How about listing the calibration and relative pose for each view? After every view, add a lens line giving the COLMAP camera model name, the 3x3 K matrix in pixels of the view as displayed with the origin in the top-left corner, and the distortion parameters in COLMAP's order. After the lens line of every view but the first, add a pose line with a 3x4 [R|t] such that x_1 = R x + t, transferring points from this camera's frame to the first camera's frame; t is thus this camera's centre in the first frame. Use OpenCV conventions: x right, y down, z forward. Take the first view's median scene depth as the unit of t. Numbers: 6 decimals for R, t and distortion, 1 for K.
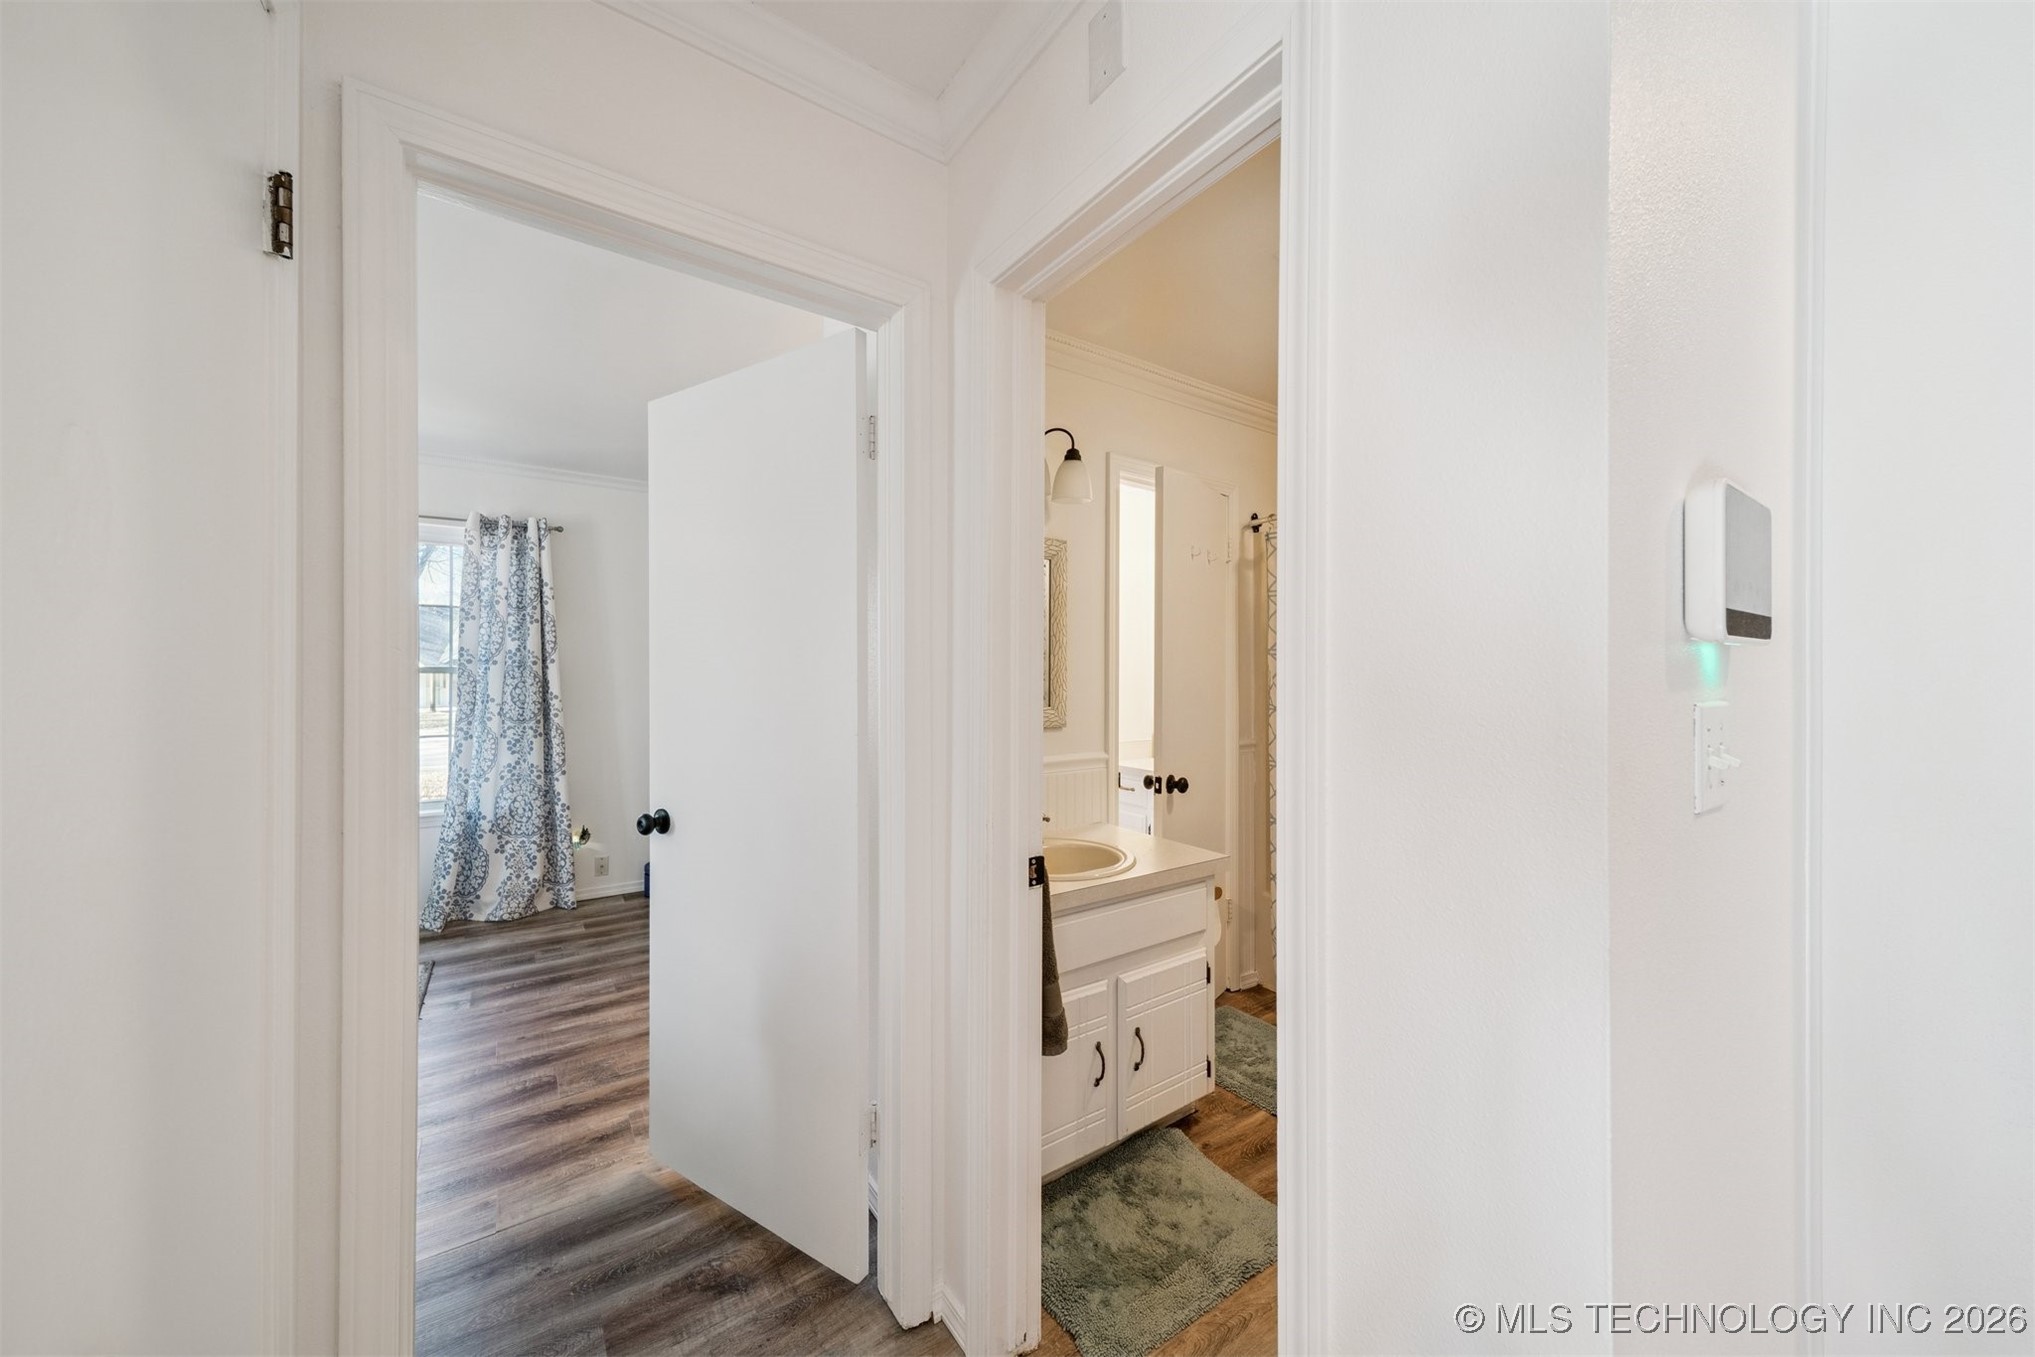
lens RADIAL K [[710.7, 0, 1011.5], [0, 710.7, 679.1], [0, 0, 1]] dist [0.001198, 0.000004]
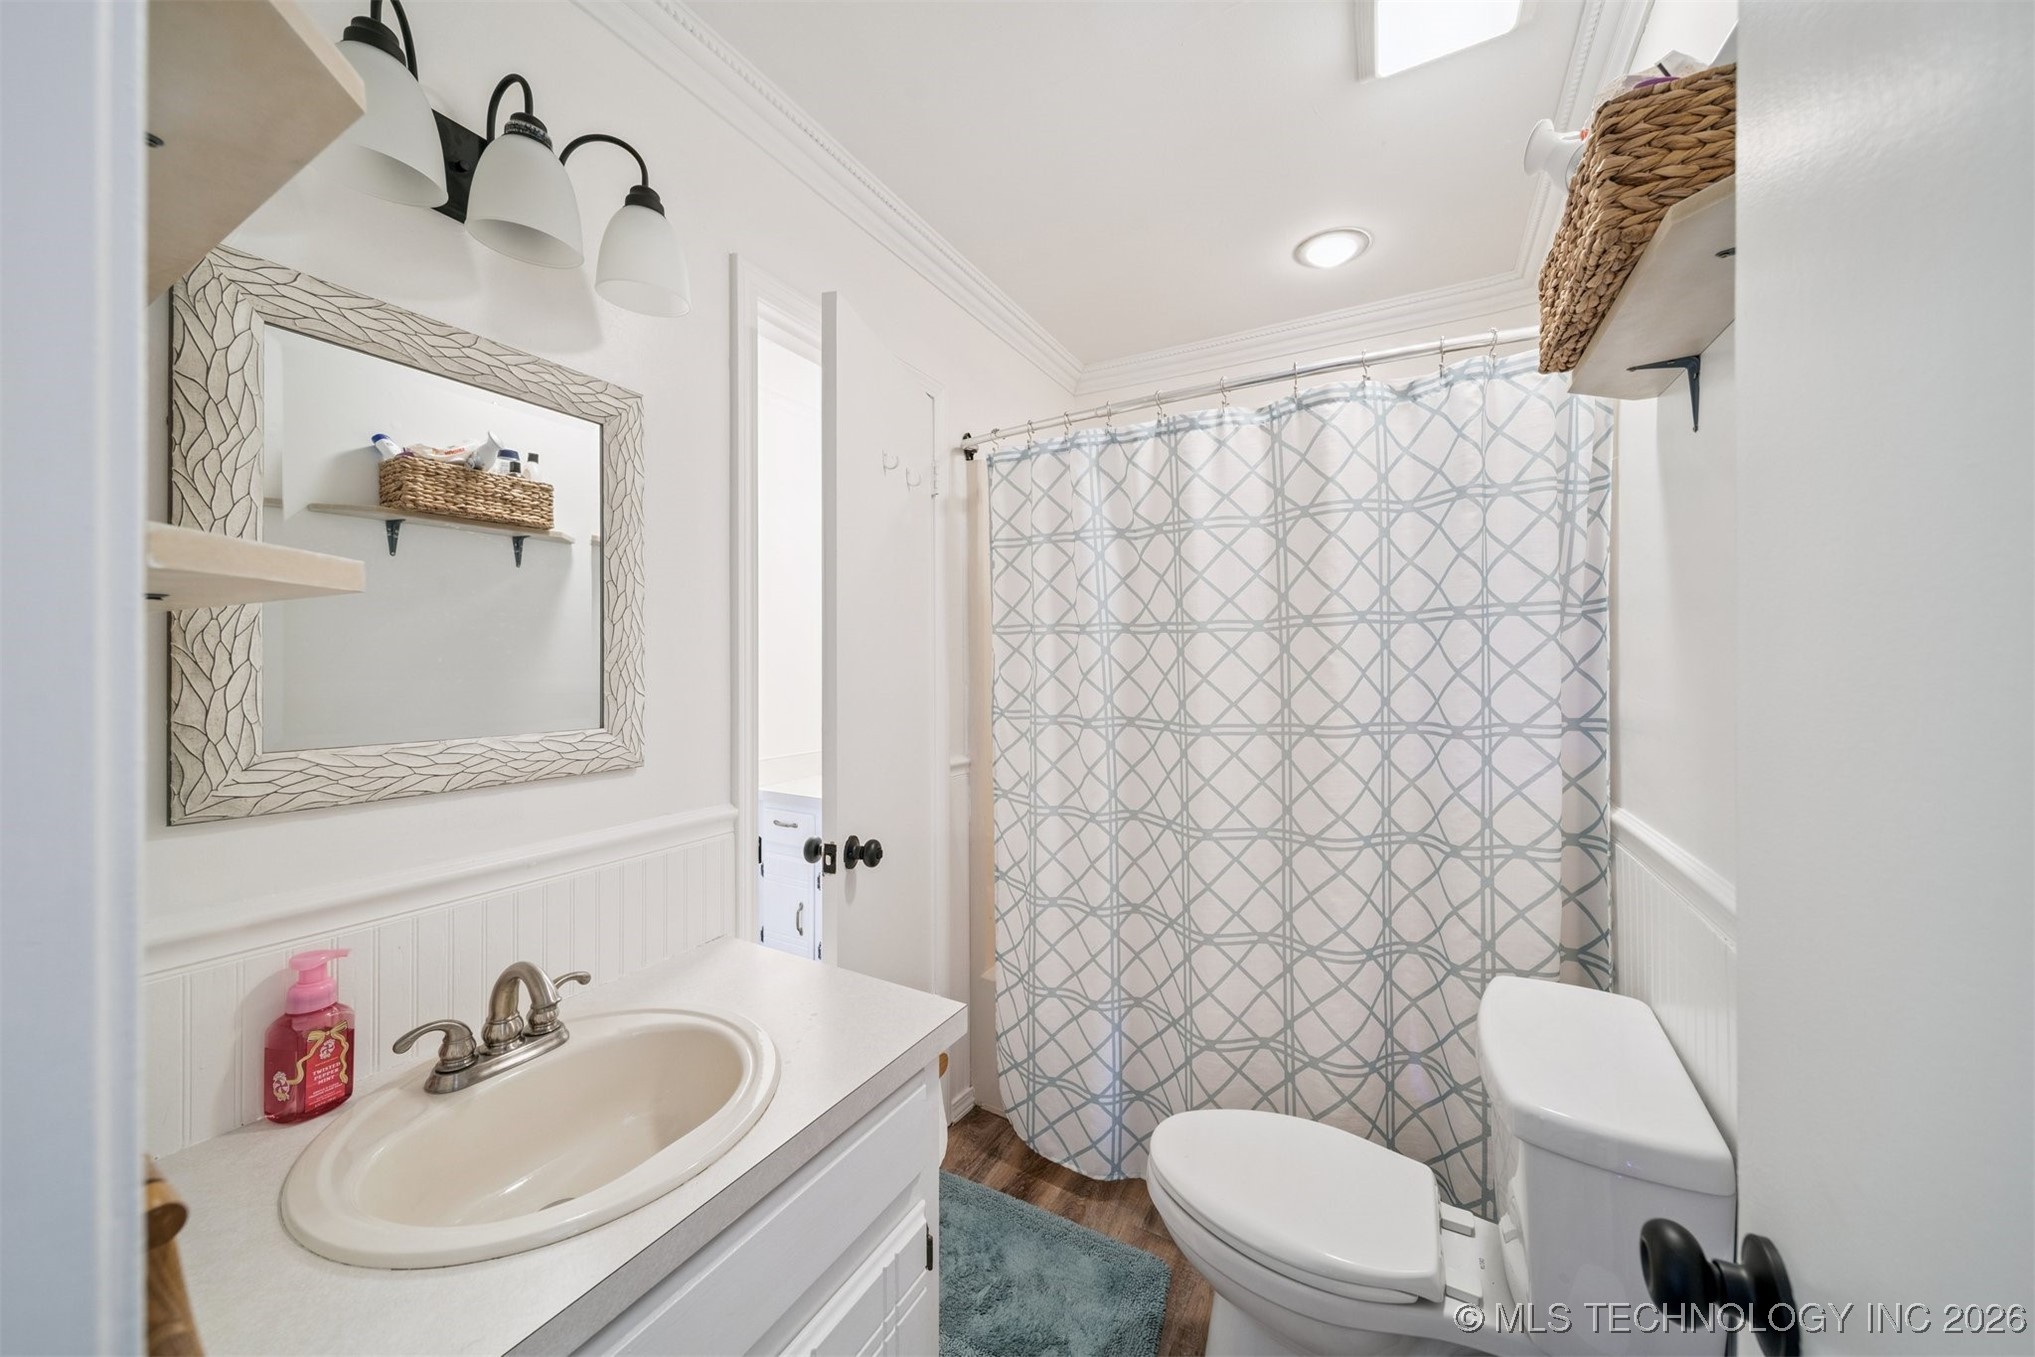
lens RADIAL K [[710.7, 0, 1007.8], [0, 710.7, 674.1], [0, 0, 1]] dist [0.001198, 0.000004]
pose [[0.899871, -0.005528, 0.436121, 0.087427], [0.004907, 0.999985, 0.002551, 0.002161], [-0.436128, -0.000155, 0.899884, 0.425864]]
